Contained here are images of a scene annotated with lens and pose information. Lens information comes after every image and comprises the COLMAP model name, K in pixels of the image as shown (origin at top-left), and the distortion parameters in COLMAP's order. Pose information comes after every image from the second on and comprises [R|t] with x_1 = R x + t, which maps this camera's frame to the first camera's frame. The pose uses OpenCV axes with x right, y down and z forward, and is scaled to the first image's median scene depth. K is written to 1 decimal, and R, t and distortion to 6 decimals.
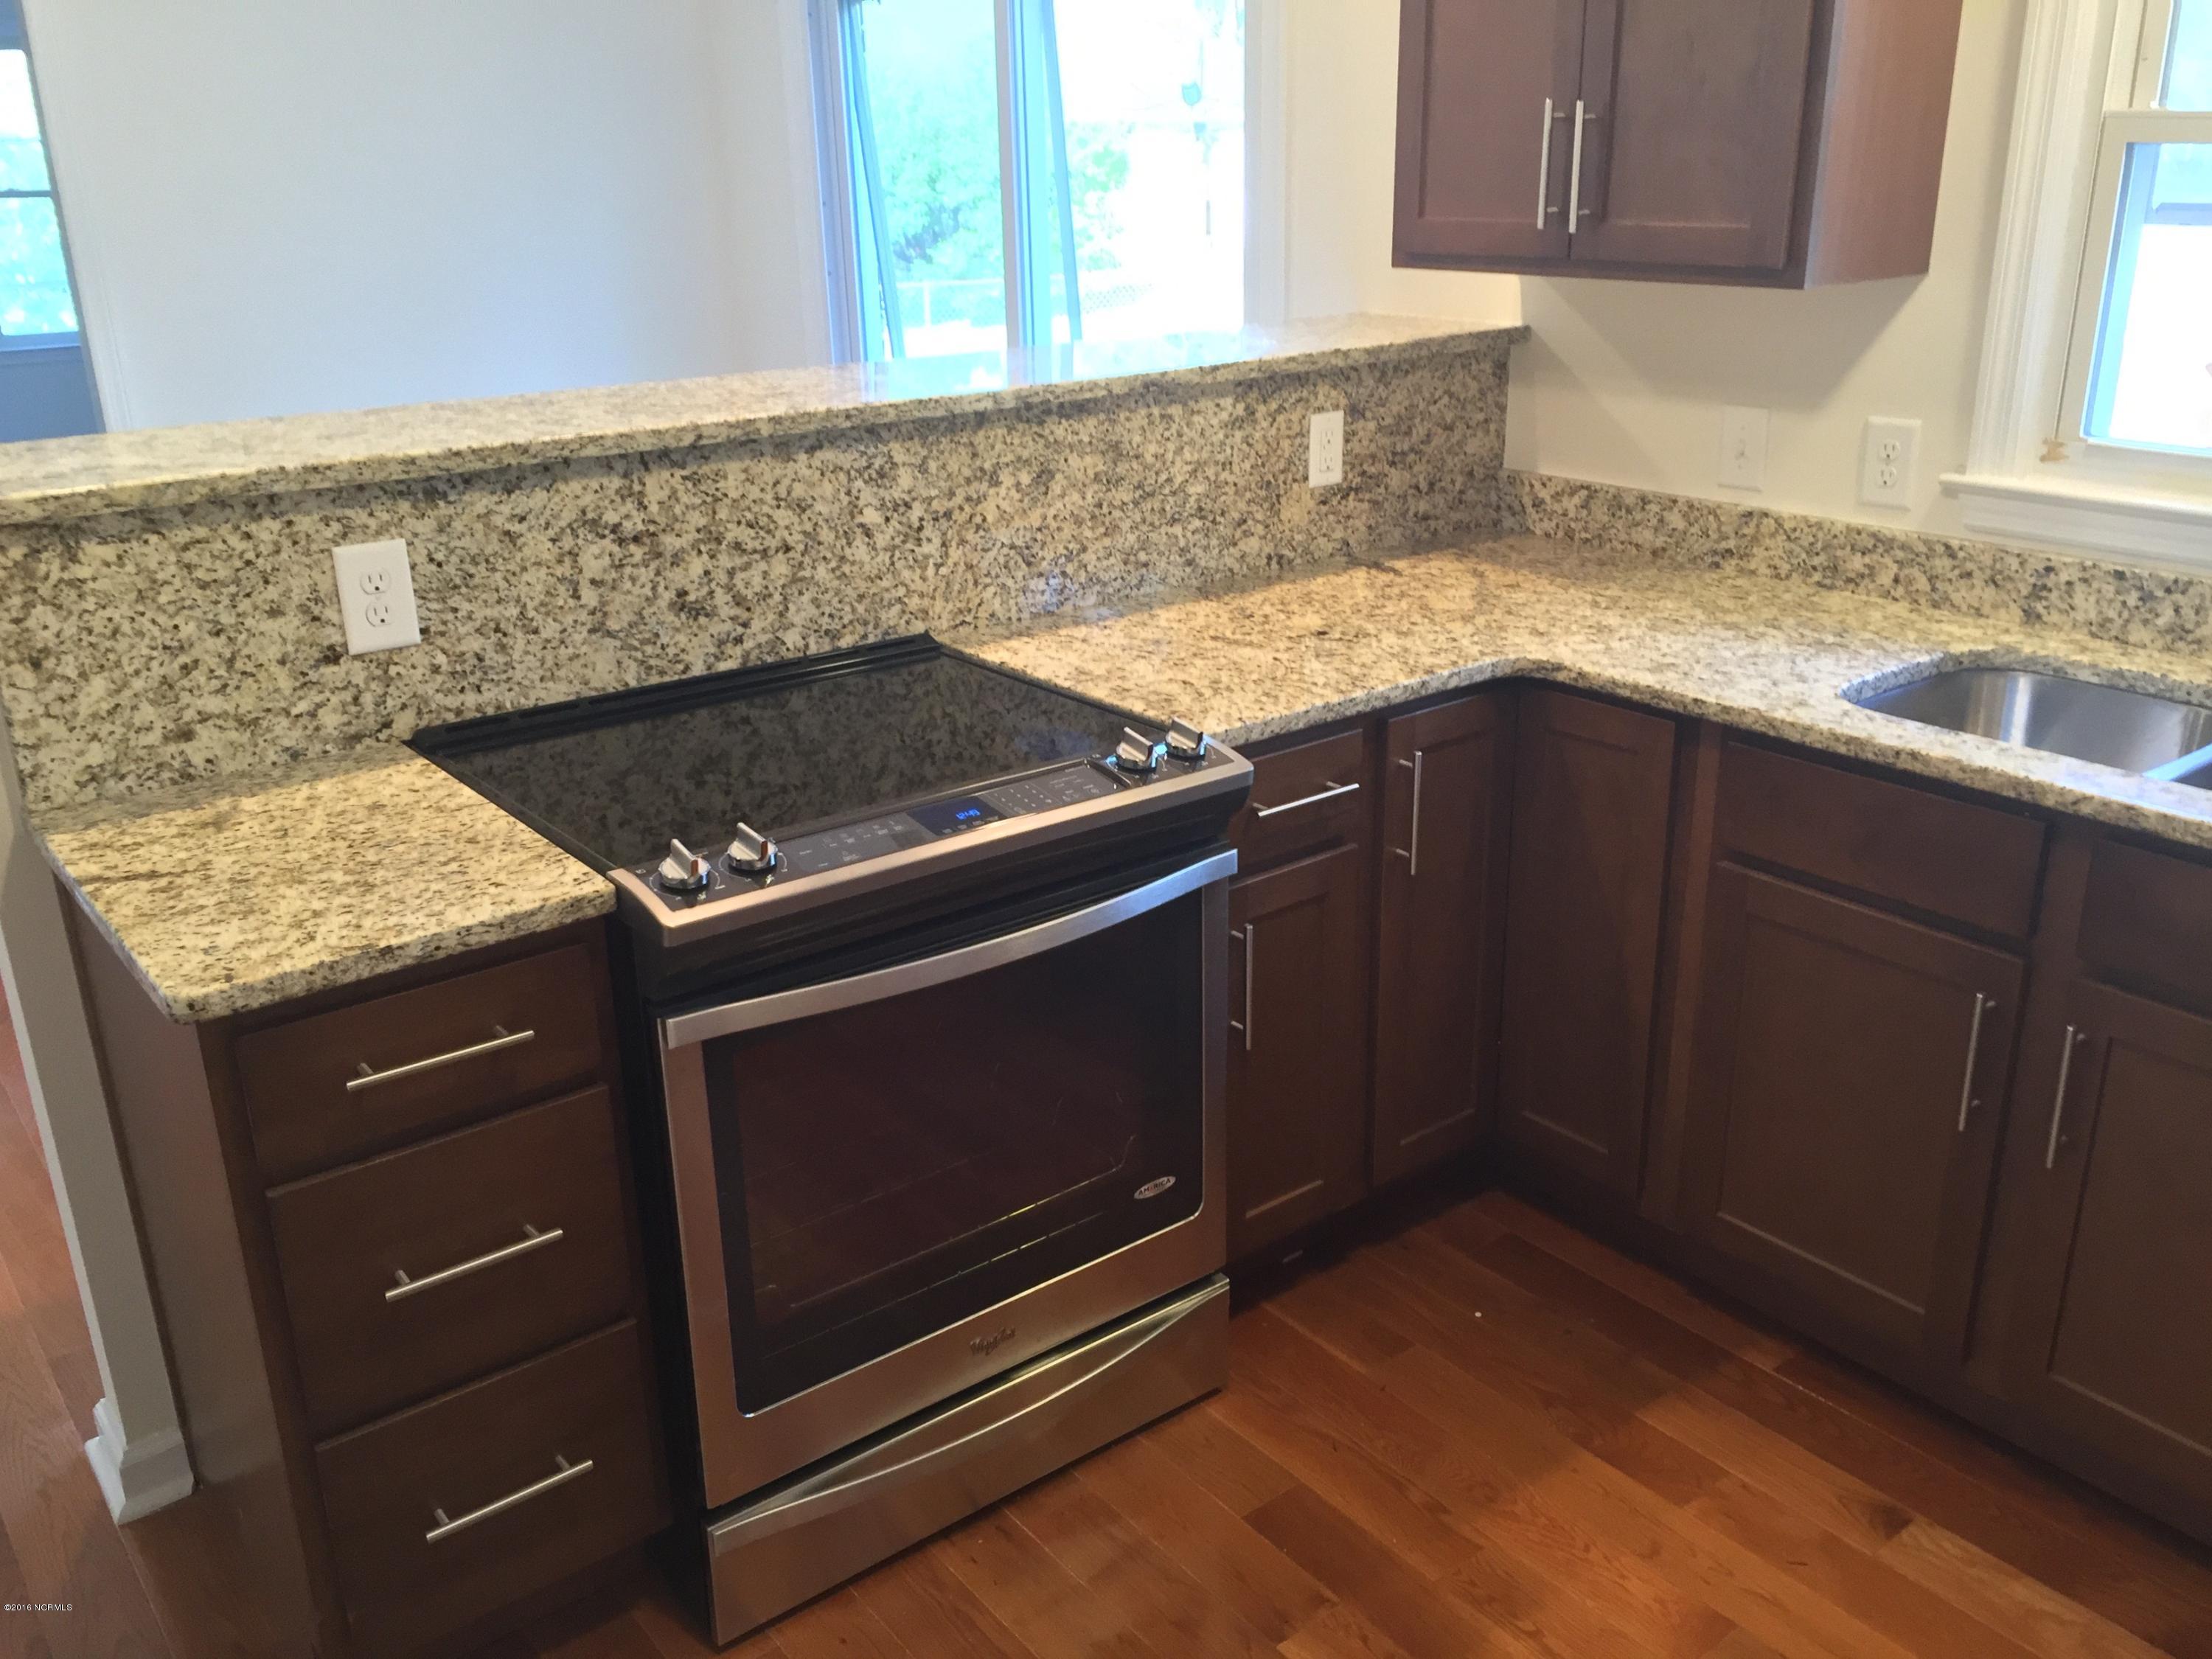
lens RADIAL K [[1899.6, 0, 1103.4], [0, 1899.6, 826.2], [0, 0, 1]] dist [0.060241, -0.014249]
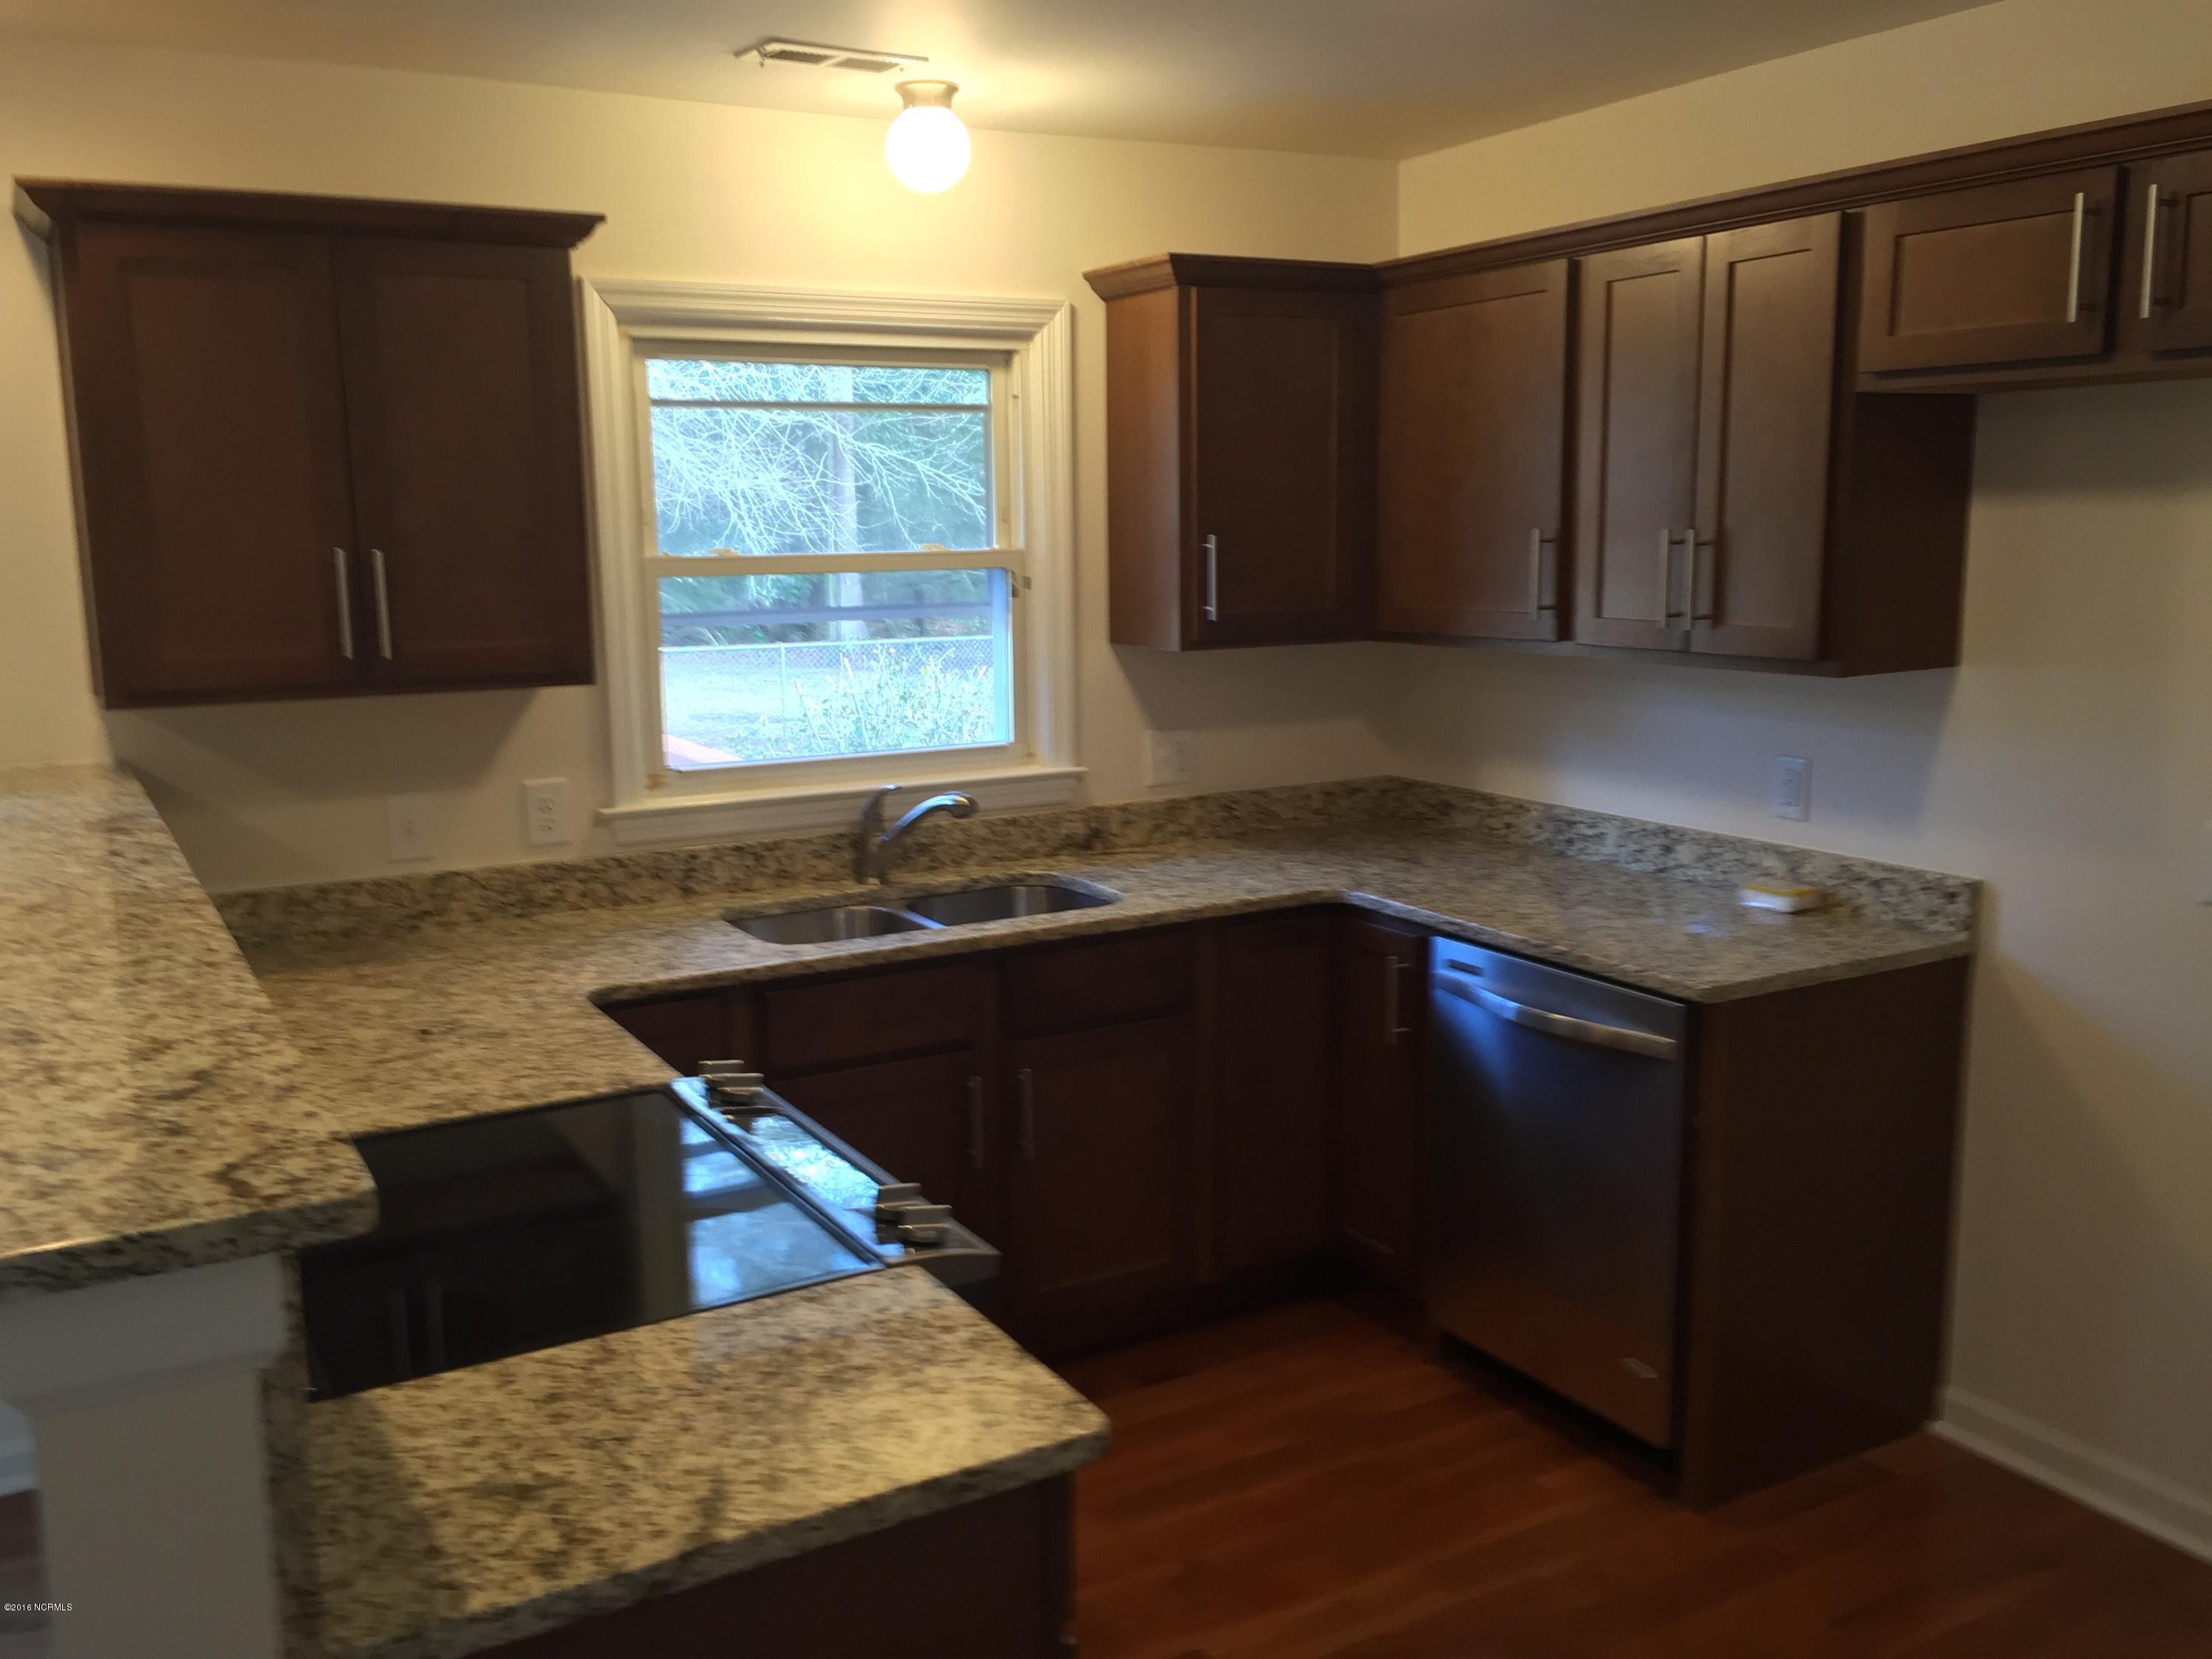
lens RADIAL K [[1899.6, 0, 1100.9], [0, 1899.6, 828.8], [0, 0, 1]] dist [0.060241, -0.014249]
pose [[0.134442, -0.146295, 0.980063, -0.887741], [0.353132, 0.931181, 0.090557, -0.179021], [-0.925863, 0.333917, 0.176851, 0.469758]]
